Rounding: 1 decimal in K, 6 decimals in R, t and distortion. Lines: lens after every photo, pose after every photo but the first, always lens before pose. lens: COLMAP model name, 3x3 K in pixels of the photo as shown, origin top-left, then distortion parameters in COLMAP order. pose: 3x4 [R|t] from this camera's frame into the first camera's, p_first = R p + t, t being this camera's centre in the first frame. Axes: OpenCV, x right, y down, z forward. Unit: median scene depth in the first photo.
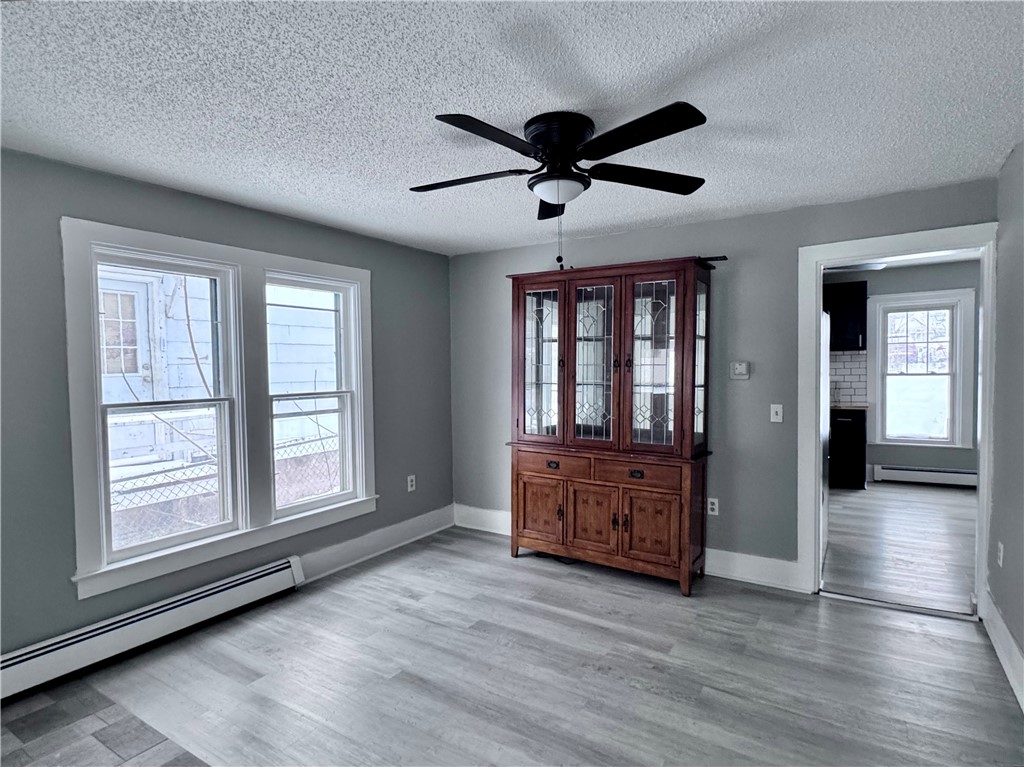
lens RADIAL K [[526.0, 0, 512.0], [0, 526.0, 383.5], [0, 0, 1]] dist [-0.019117, 0.000708]
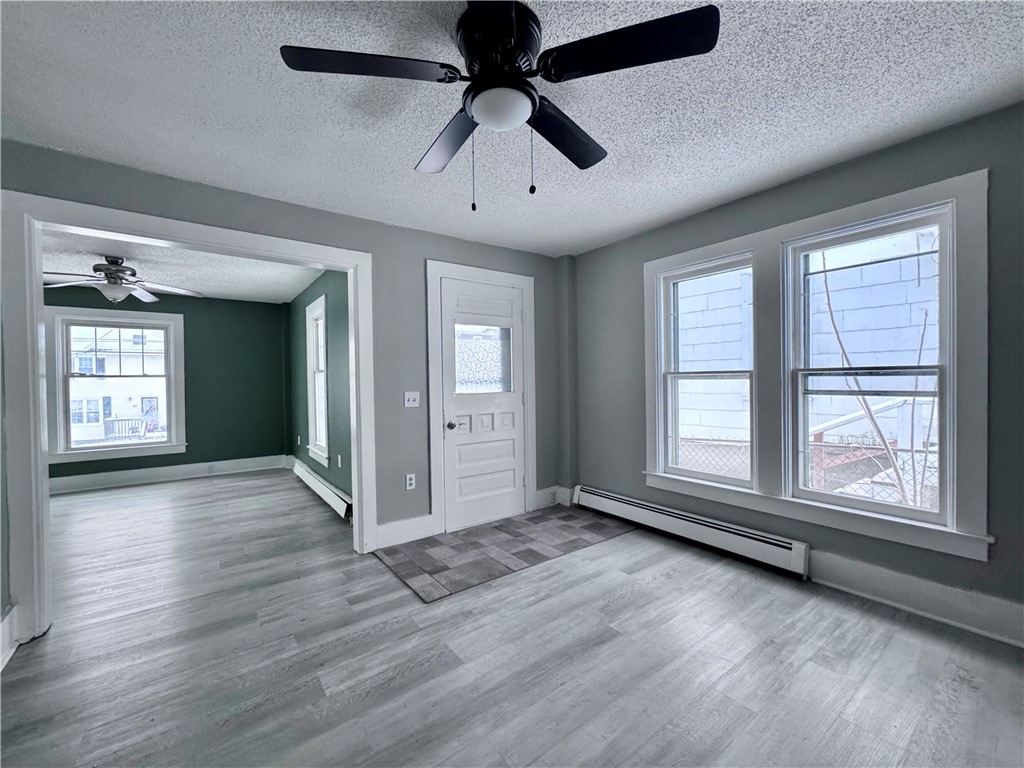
lens RADIAL K [[422.5, 0, 518.4], [0, 422.5, 383.3], [0, 0, 1]] dist [-0.003445, -0.000256]
pose [[-0.323935, 0.038850, -0.945281, 0.507057], [-0.002132, 0.999124, 0.041794, 0.020053], [0.946077, 0.015554, -0.323568, 0.873928]]
